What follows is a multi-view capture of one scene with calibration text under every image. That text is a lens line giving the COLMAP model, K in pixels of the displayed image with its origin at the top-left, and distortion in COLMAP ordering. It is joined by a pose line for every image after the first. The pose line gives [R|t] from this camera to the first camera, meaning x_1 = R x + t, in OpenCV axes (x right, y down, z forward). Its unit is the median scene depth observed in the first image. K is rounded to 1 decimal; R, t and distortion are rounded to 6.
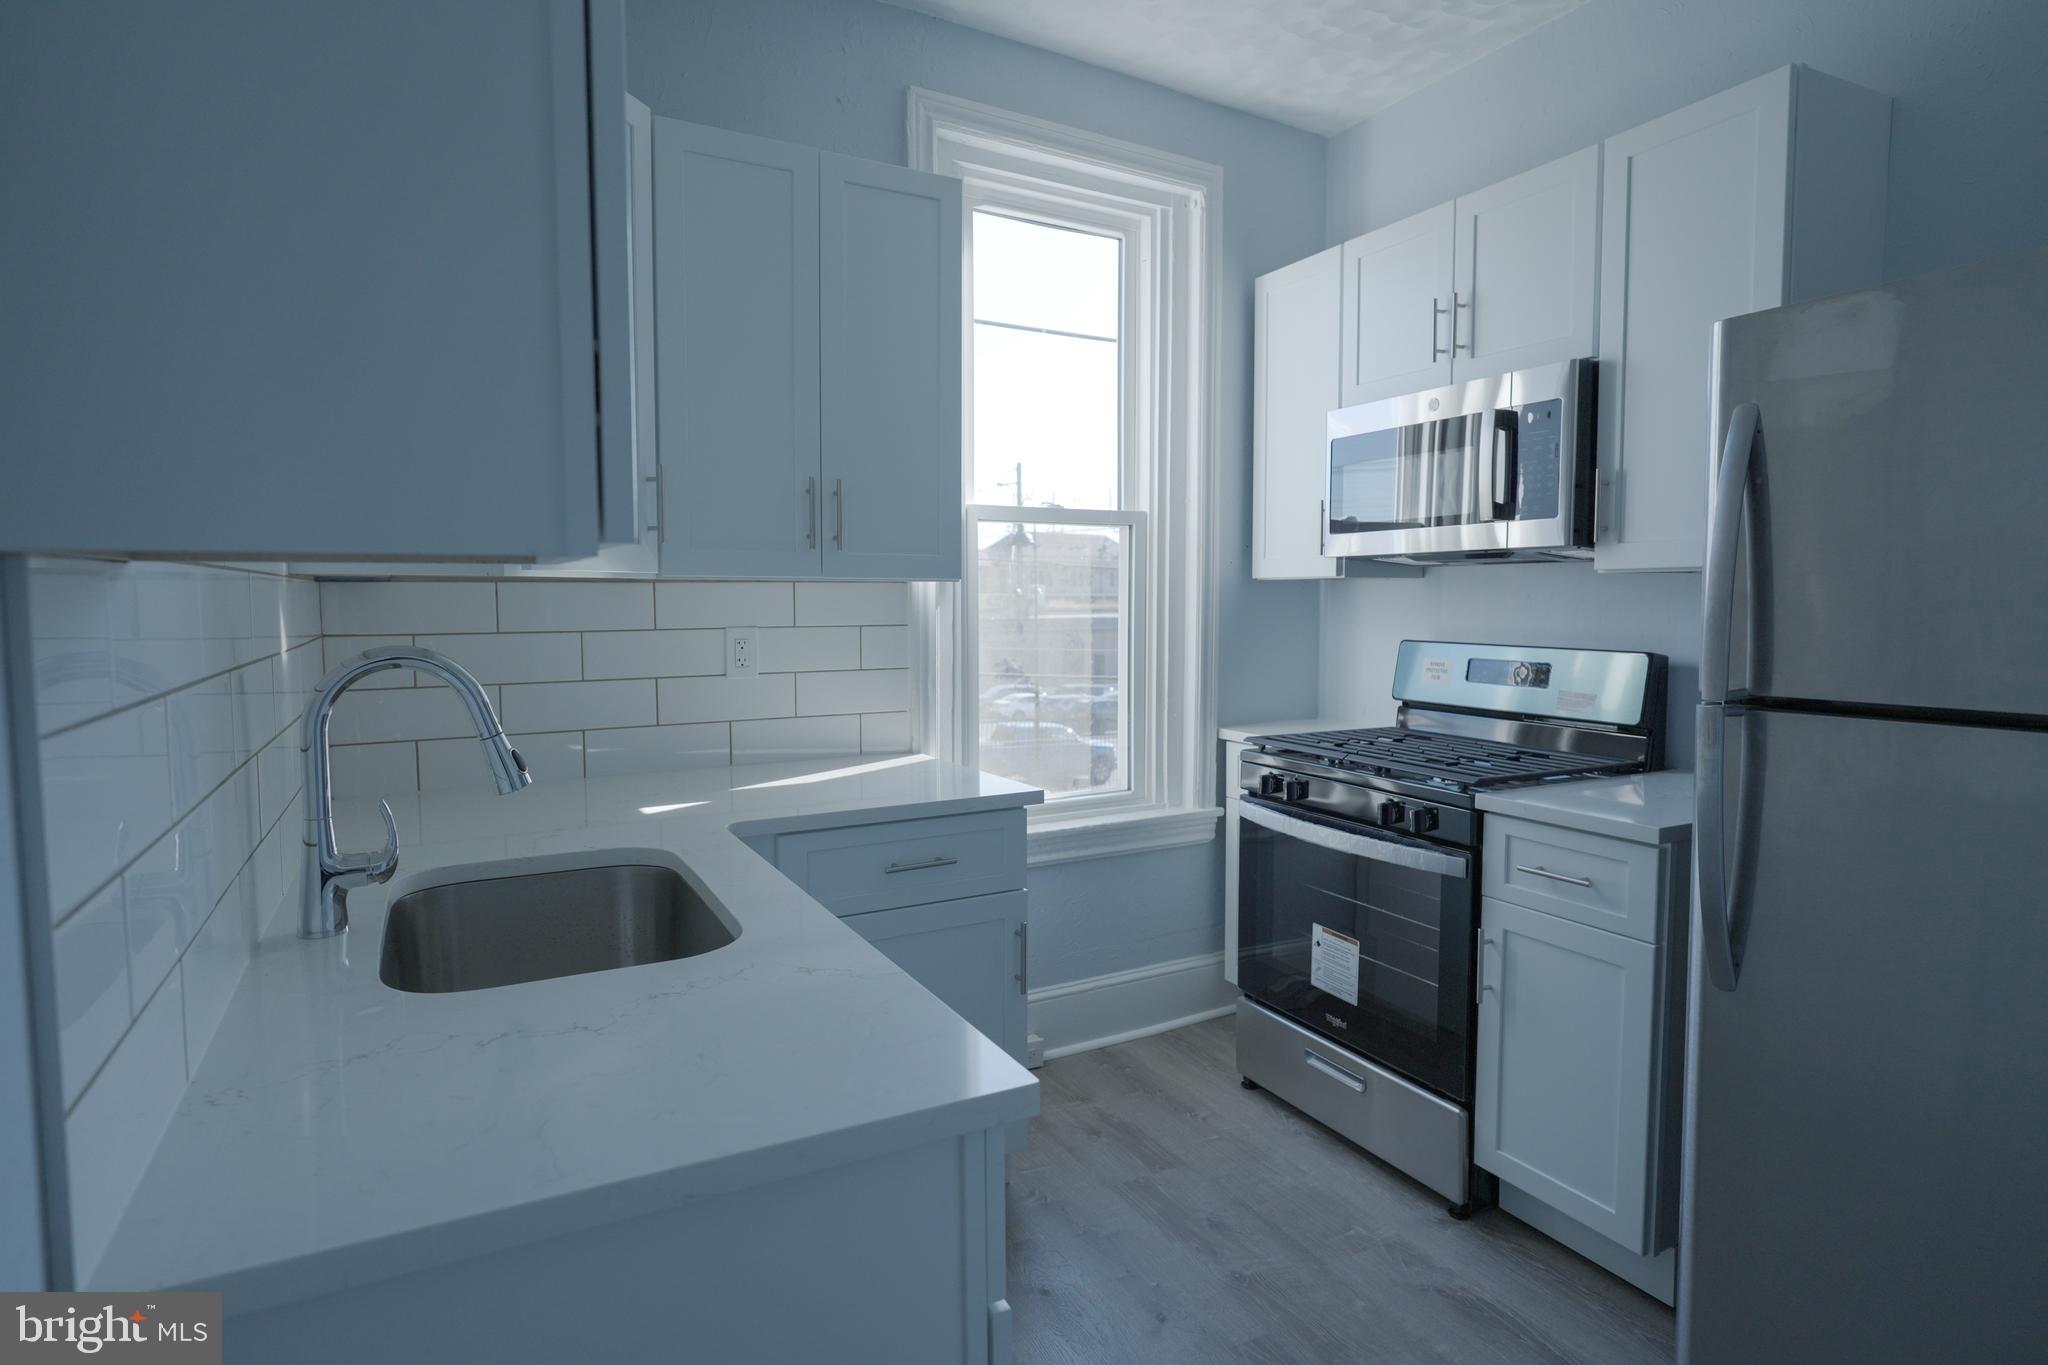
lens RADIAL K [[1113.3, 0, 1011.0], [0, 1113.3, 679.8], [0, 0, 1]] dist [-0.003500, 0.000372]
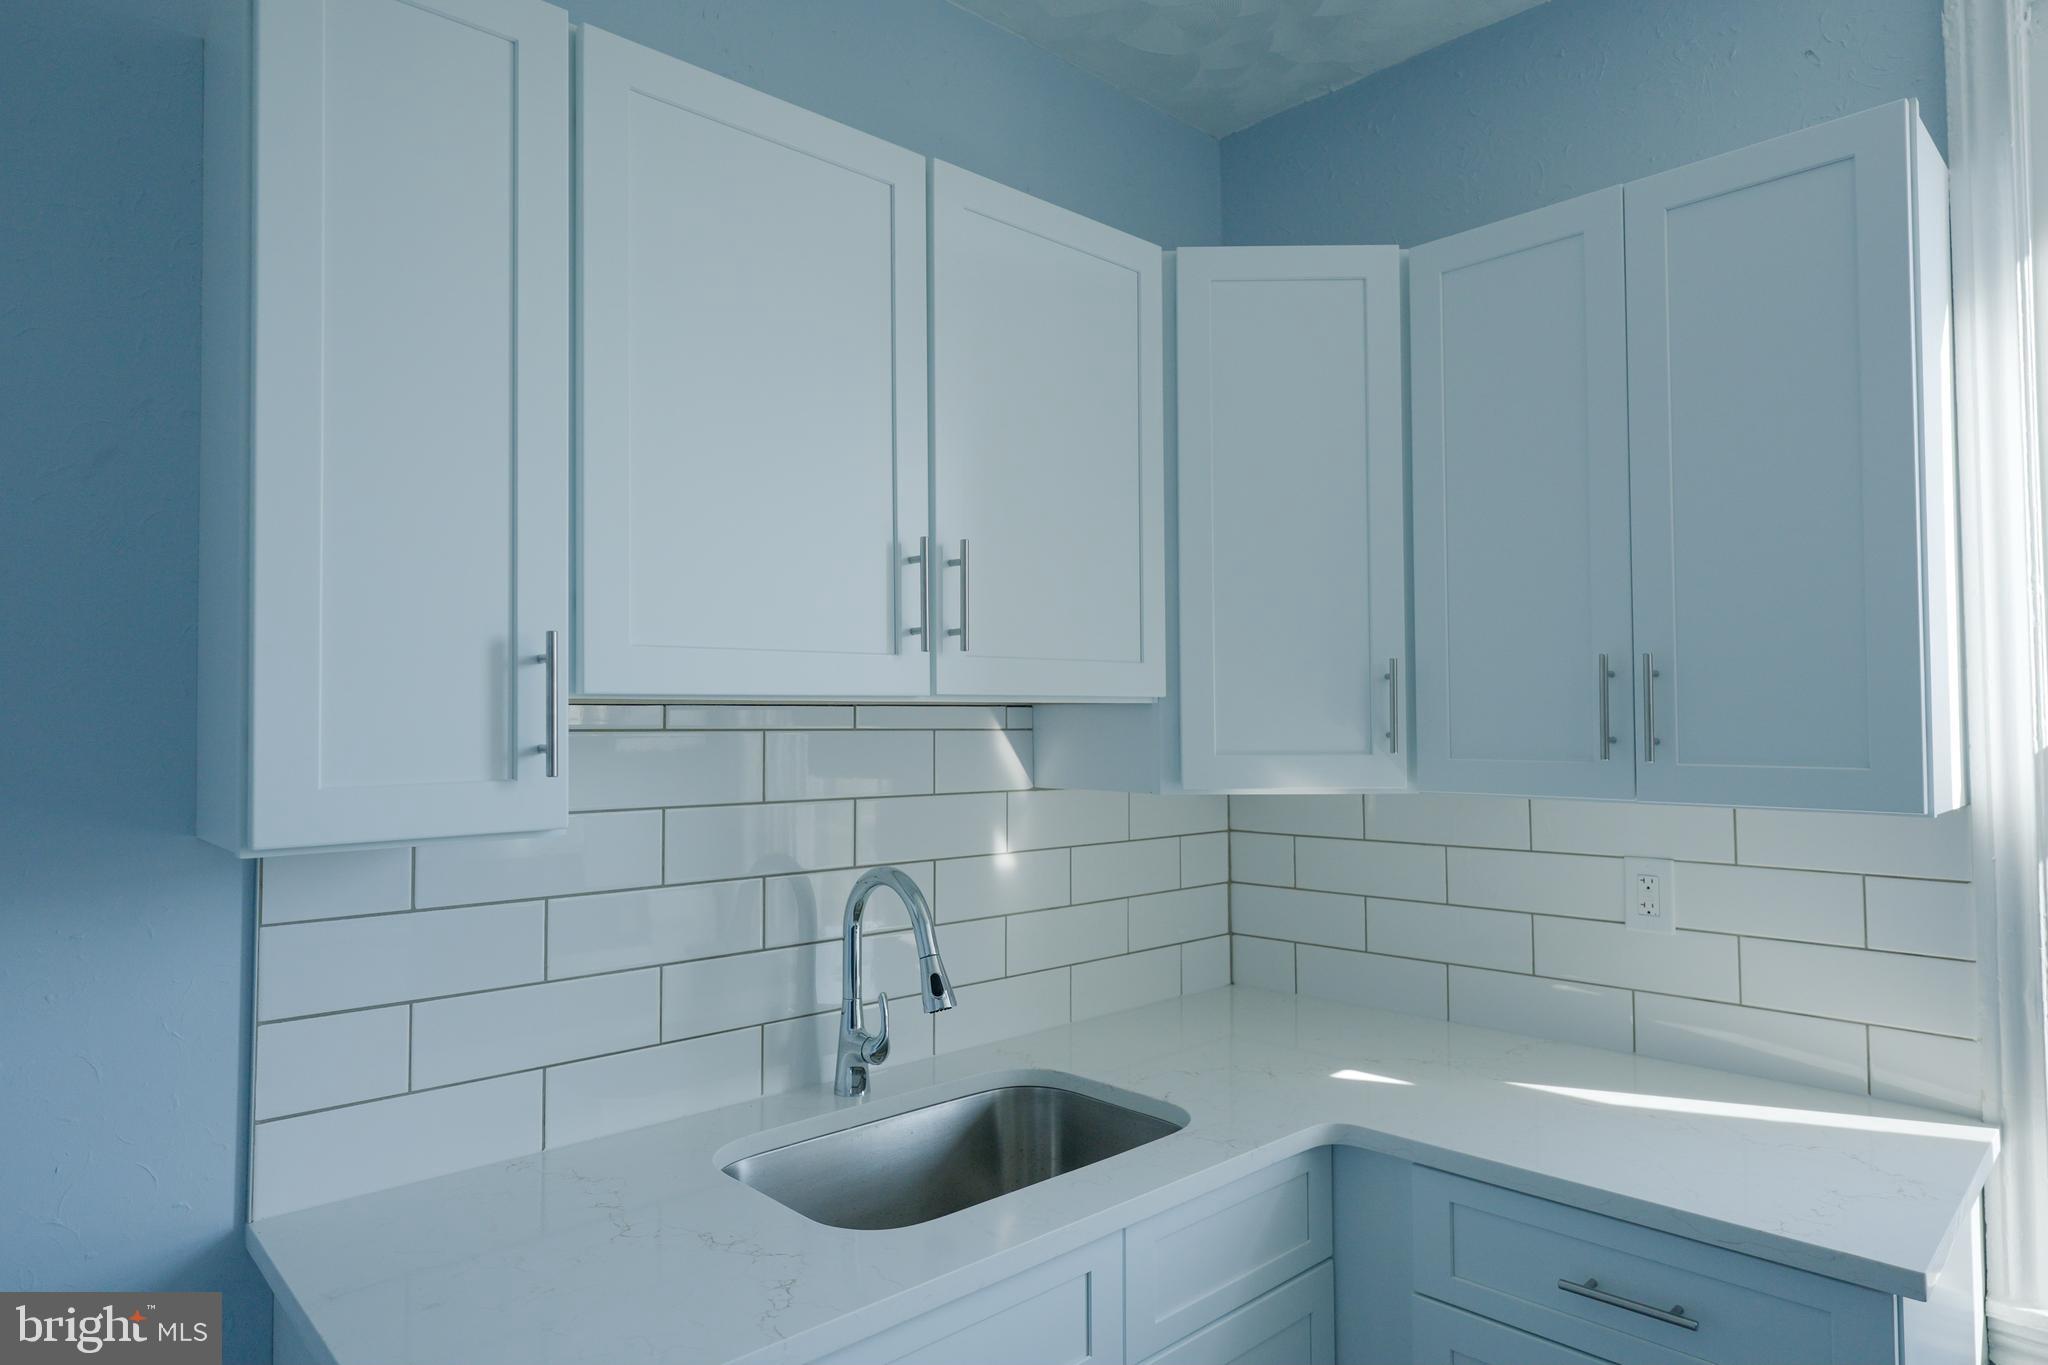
lens RADIAL K [[1188.4, 0, 1025.5], [0, 1188.4, 704.2], [0, 0, 1]] dist [0.002614, 0.000667]
pose [[0.265701, -0.020777, -0.963832, 0.334782], [-0.073196, 0.996447, -0.041658, -0.074828], [0.961273, 0.081617, 0.263236, 0.376452]]
